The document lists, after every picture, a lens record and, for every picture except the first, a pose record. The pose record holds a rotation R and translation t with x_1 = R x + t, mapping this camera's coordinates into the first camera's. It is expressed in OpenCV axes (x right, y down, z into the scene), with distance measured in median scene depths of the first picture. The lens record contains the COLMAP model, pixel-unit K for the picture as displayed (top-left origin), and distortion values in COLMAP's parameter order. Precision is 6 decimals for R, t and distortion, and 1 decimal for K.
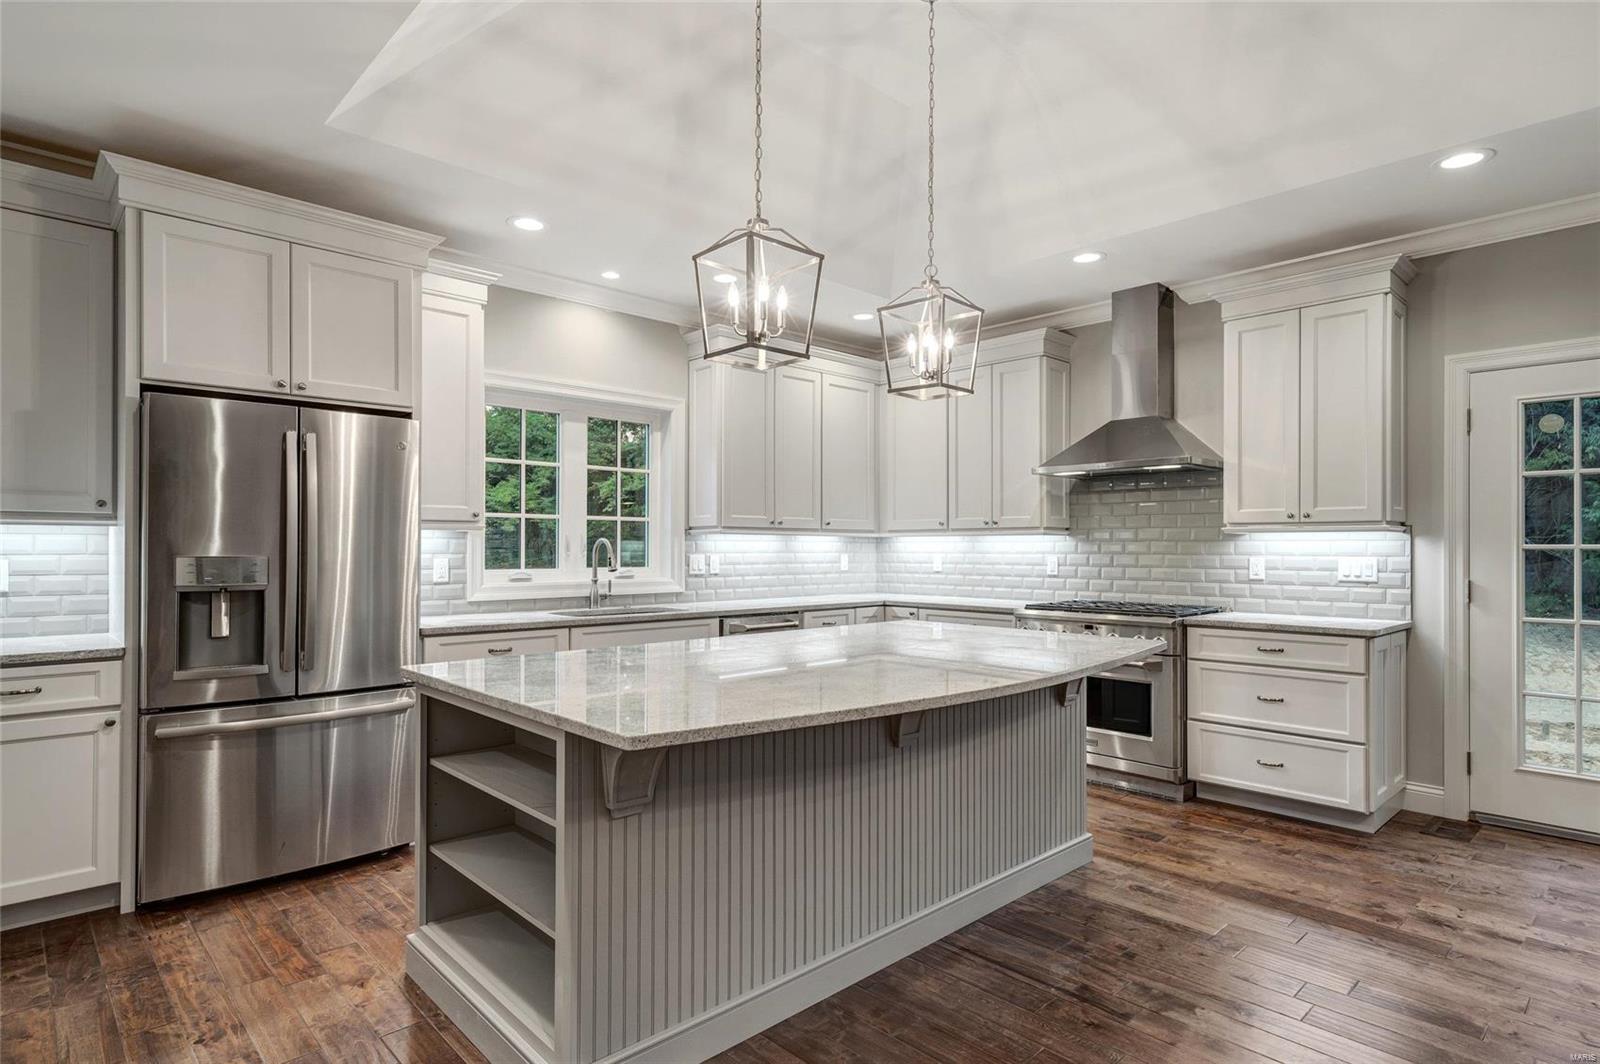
lens RADIAL K [[854.8, 0, 802.7], [0, 854.8, 541.2], [0, 0, 1]] dist [0.002705, 0.000955]
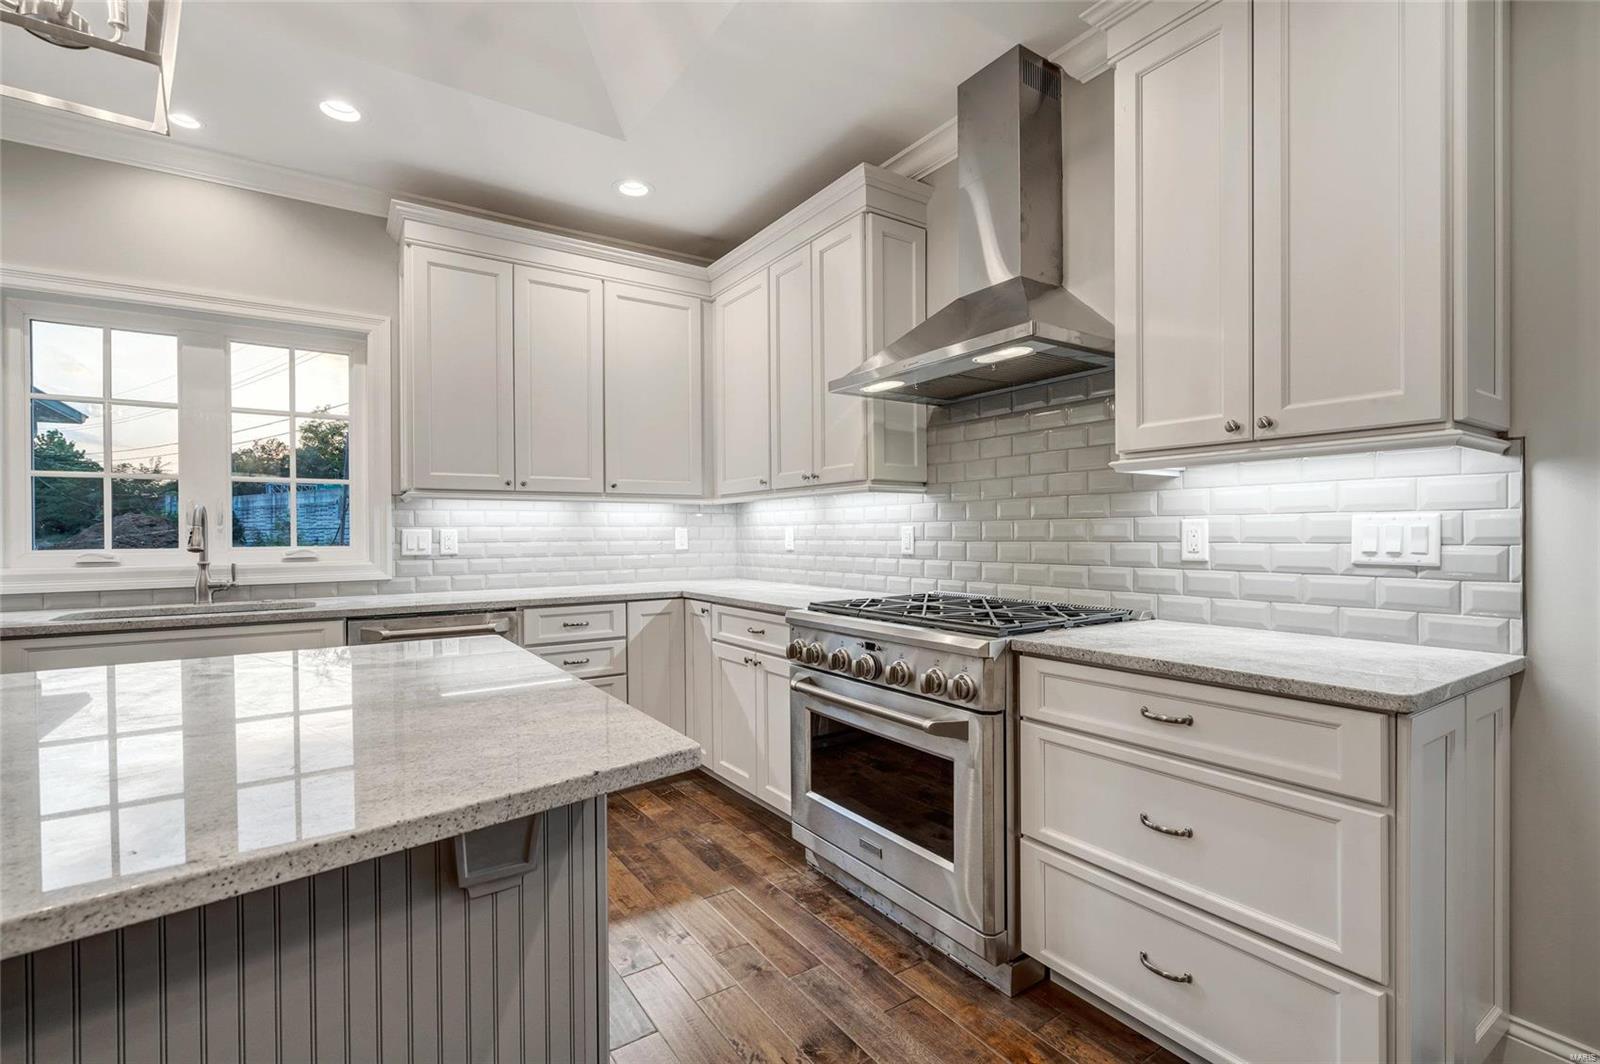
lens RADIAL K [[734.6, 0, 797.6], [0, 734.6, 535.5], [0, 0, 1]] dist [-0.004625, 0.002346]
pose [[0.985432, -0.008800, -0.169844, 0.364768], [0.011047, 0.999863, 0.012293, 0.020549], [0.169713, -0.013990, 0.985394, 0.506928]]
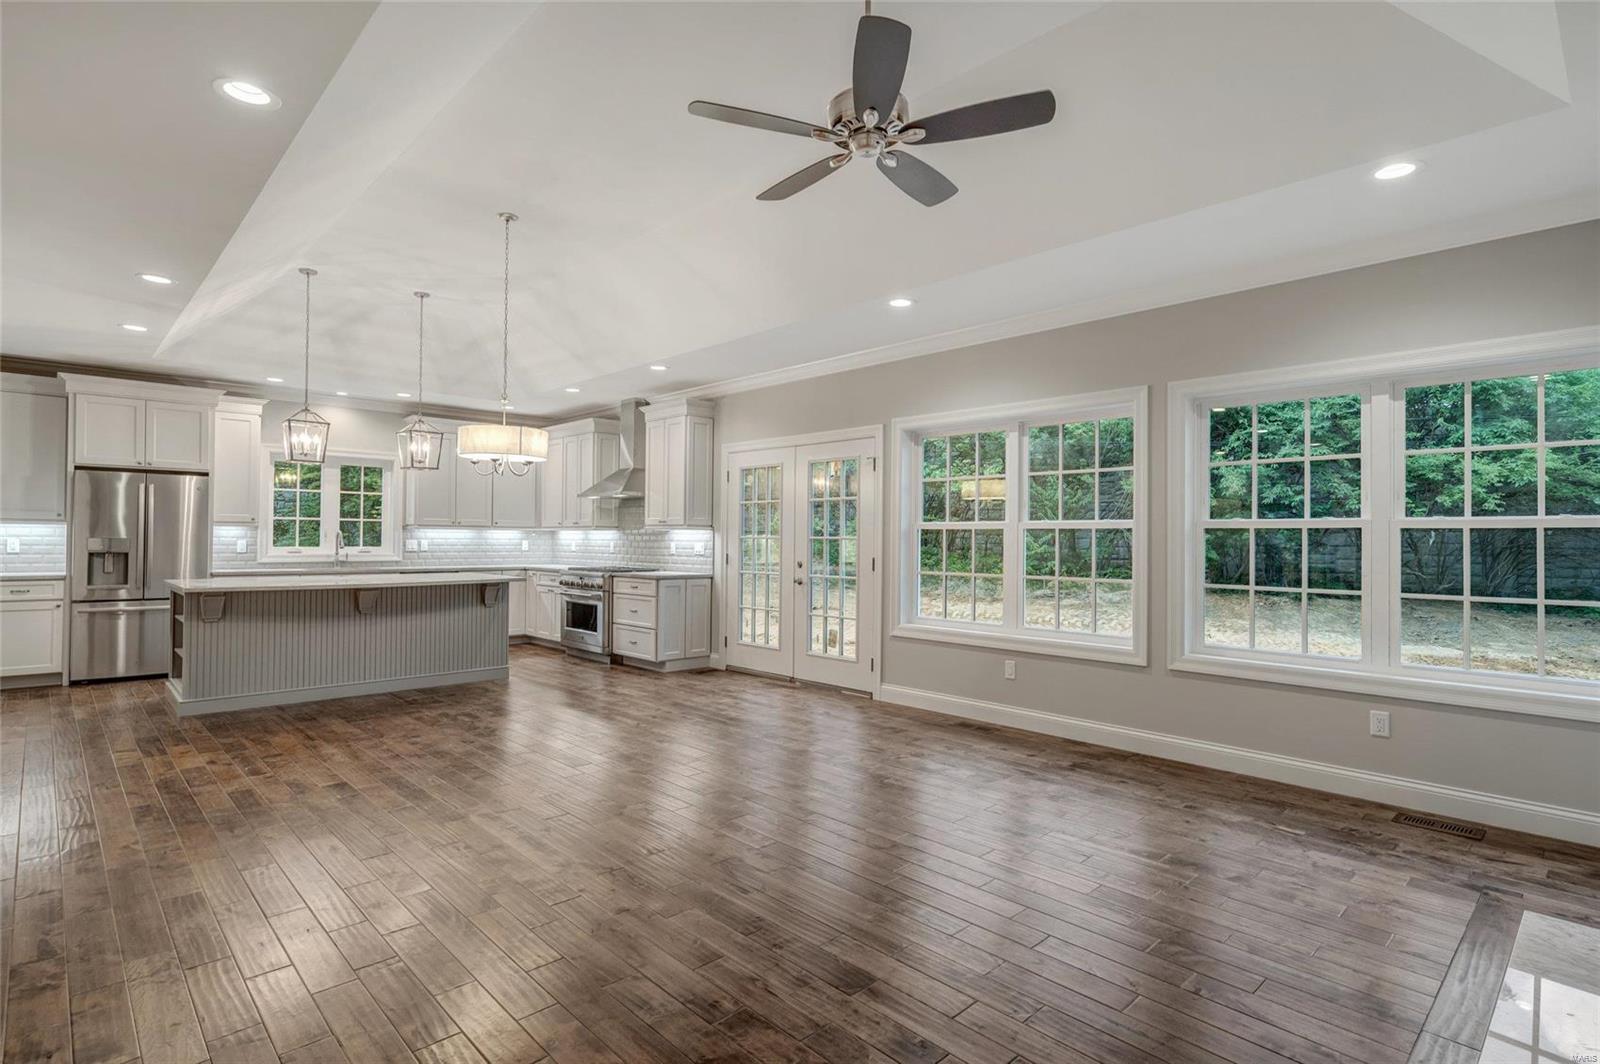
lens RADIAL K [[800.5, 0, 798.5], [0, 800.5, 528.5], [0, 0, 1]] dist [0.002535, 0.000995]
pose [[0.999974, 0.005359, -0.004741, 0.824105], [-0.005386, 0.999970, -0.005625, -0.004241], [0.004711, 0.005650, 0.999973, -0.804925]]
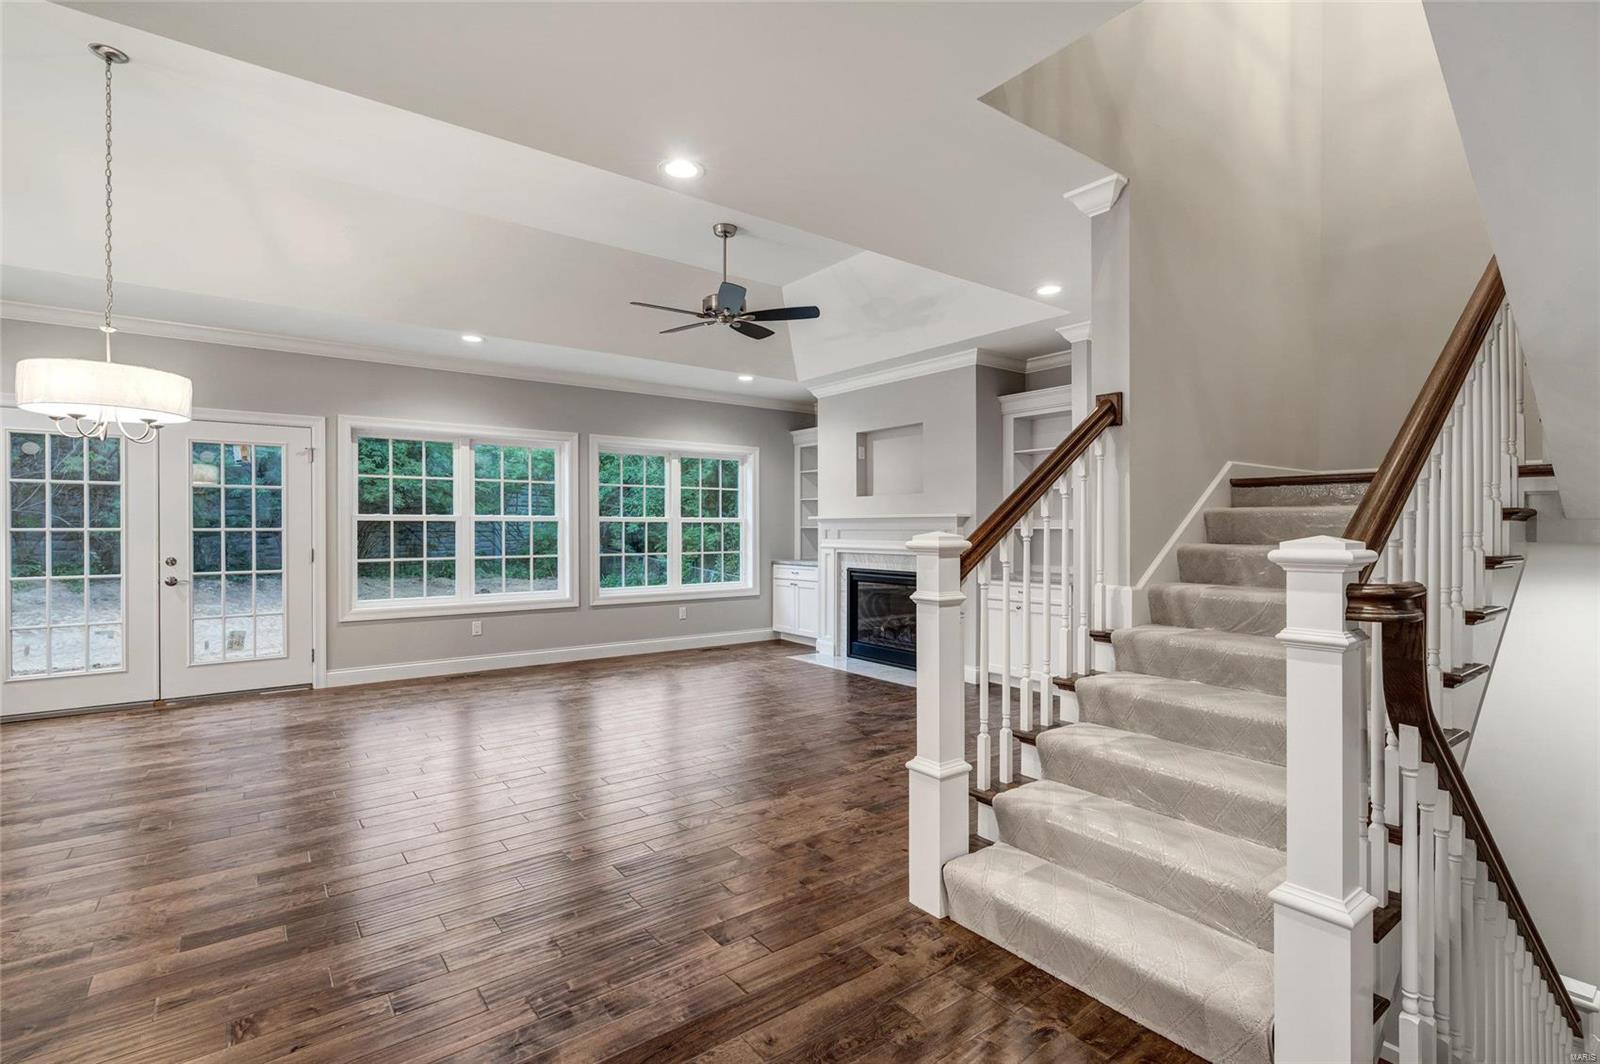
lens RADIAL K [[734.6, 0, 790.1], [0, 734.6, 528.6], [0, 0, 1]] dist [-0.004625, 0.002346]
pose [[0.121261, 0.001073, 0.992620, -0.205364], [-0.003554, 0.999993, -0.000646, 0.000975], [-0.992614, -0.003449, 0.121264, -0.400148]]
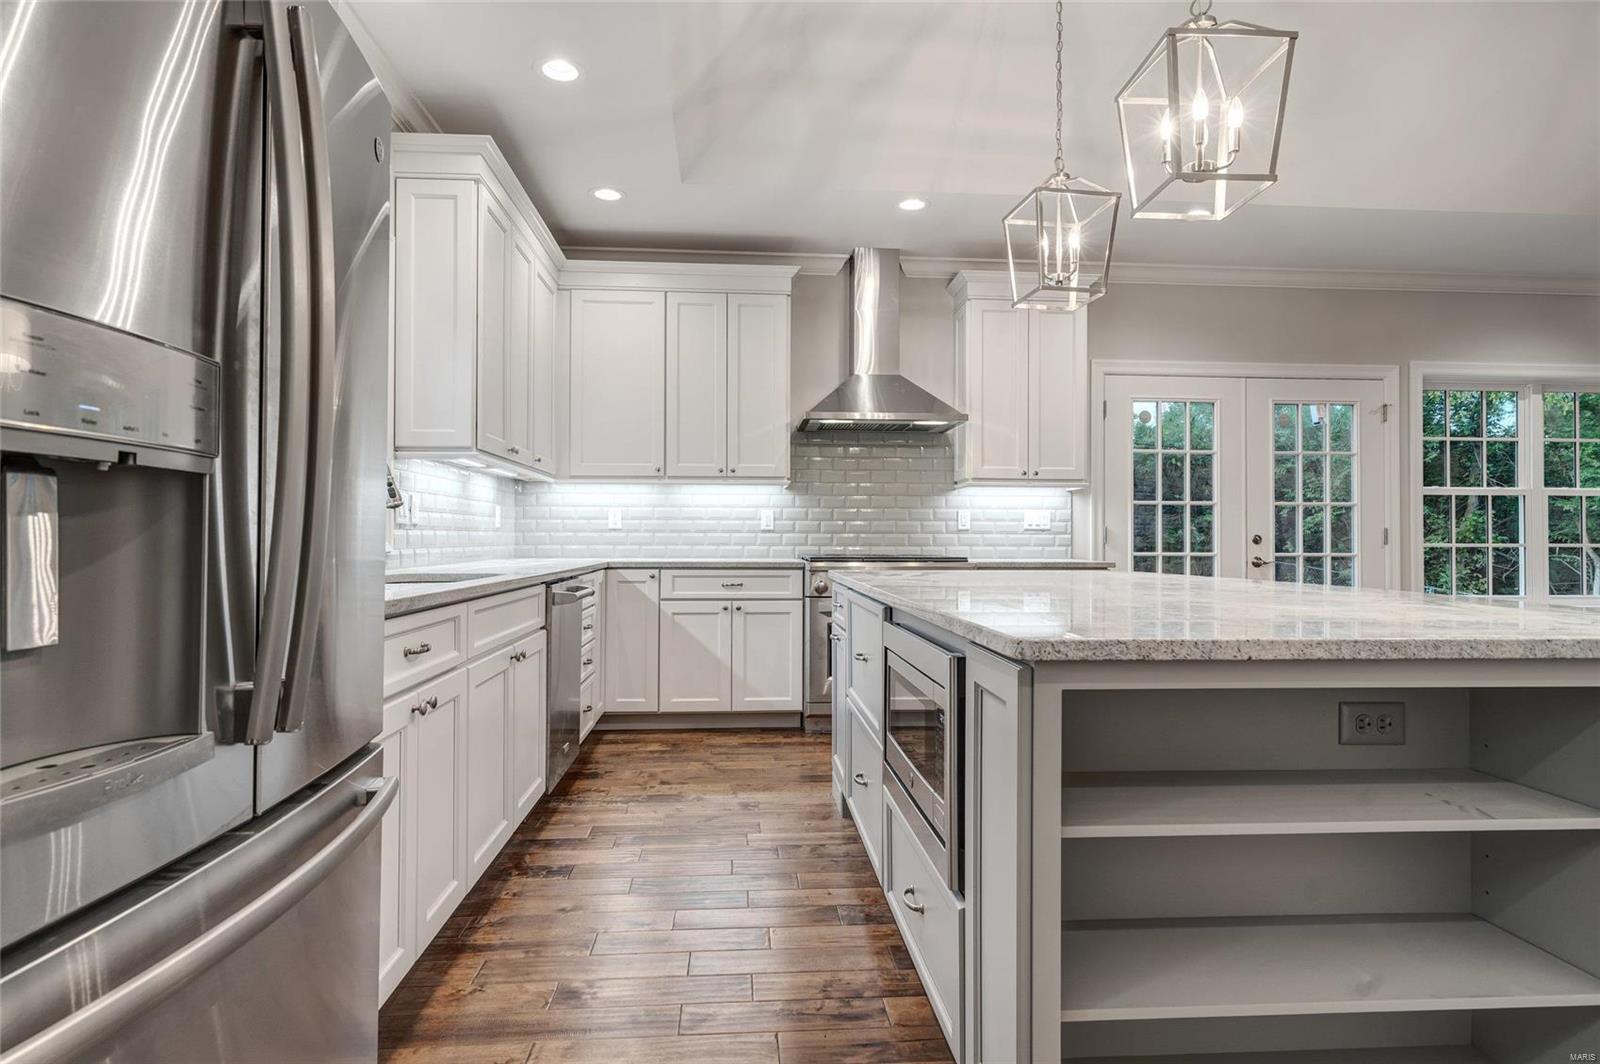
lens RADIAL K [[854.8, 0, 798.8], [0, 854.8, 535.2], [0, 0, 1]] dist [0.002705, 0.000955]
pose [[0.632143, 0.003134, 0.774845, -0.501508], [-0.008705, 0.999957, 0.003057, 0.050560], [-0.774803, -0.008678, 0.632143, 0.446664]]
